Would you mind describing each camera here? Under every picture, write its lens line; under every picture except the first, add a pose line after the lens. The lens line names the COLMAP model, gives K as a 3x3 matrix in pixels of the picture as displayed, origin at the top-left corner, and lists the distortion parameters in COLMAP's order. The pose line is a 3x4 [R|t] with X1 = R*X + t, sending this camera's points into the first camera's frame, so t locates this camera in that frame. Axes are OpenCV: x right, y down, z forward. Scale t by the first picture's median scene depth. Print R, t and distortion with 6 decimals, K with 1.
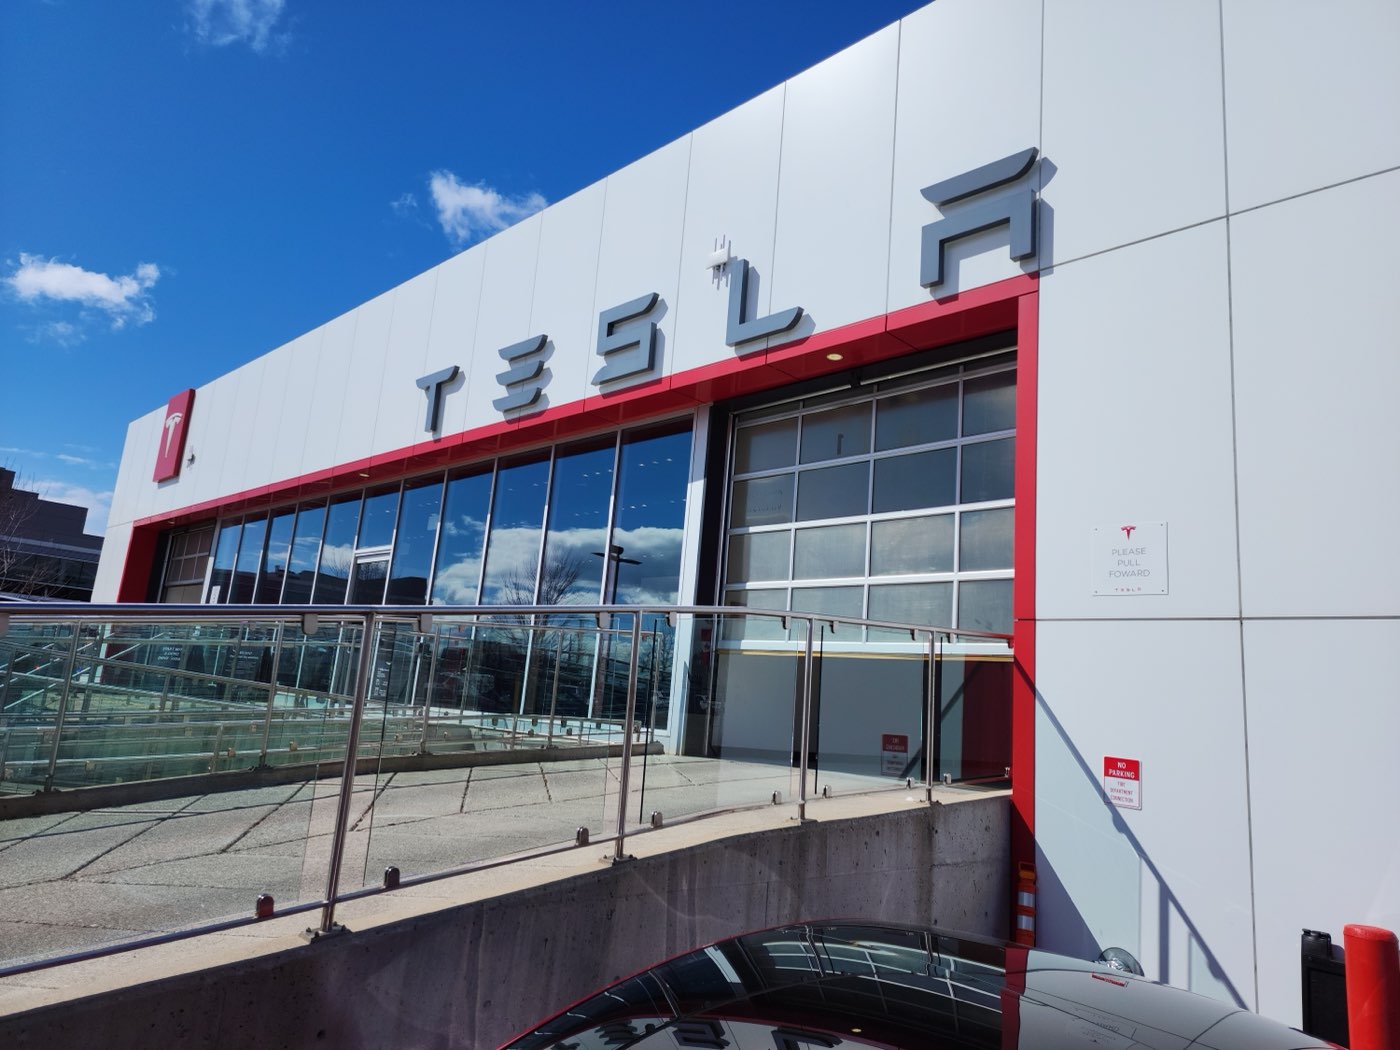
lens RADIAL K [[932.5, 0, 699.5], [0, 932.5, 531.3], [0, 0, 1]] dist [0.084723, -0.079259]
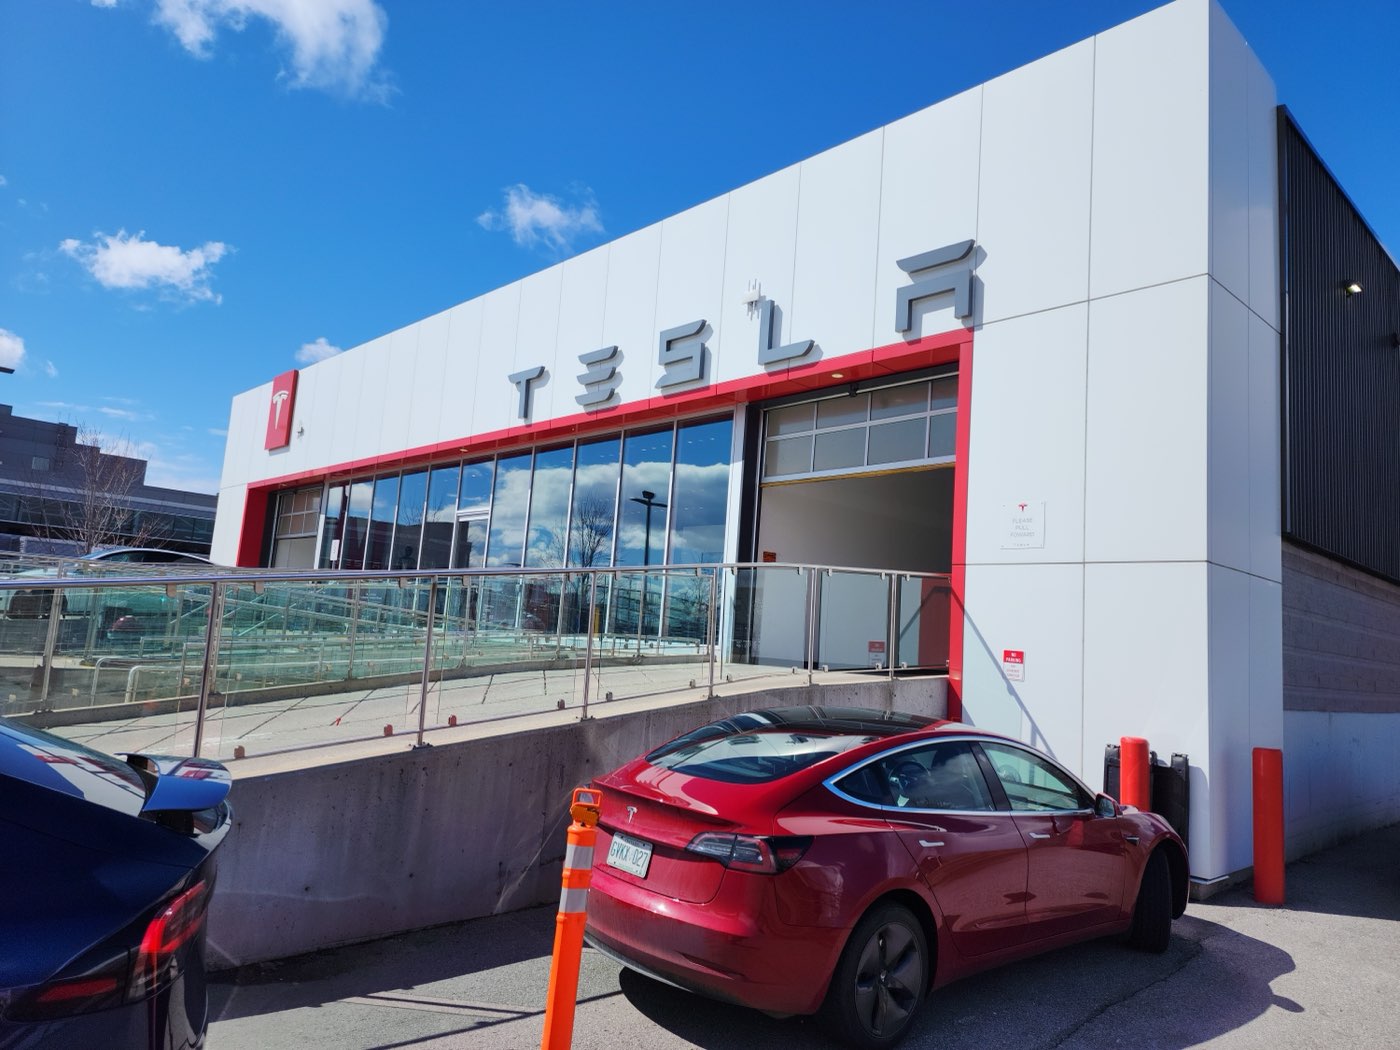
lens RADIAL K [[934.5, 0, 700.0], [0, 934.5, 525.0], [0, 0, 1]] dist [0.093516, -0.088649]
pose [[0.999470, -0.015671, -0.028526, -0.024758], [0.017314, 0.998150, 0.058288, -0.055396], [0.027560, -0.058751, 0.997892, -0.442335]]
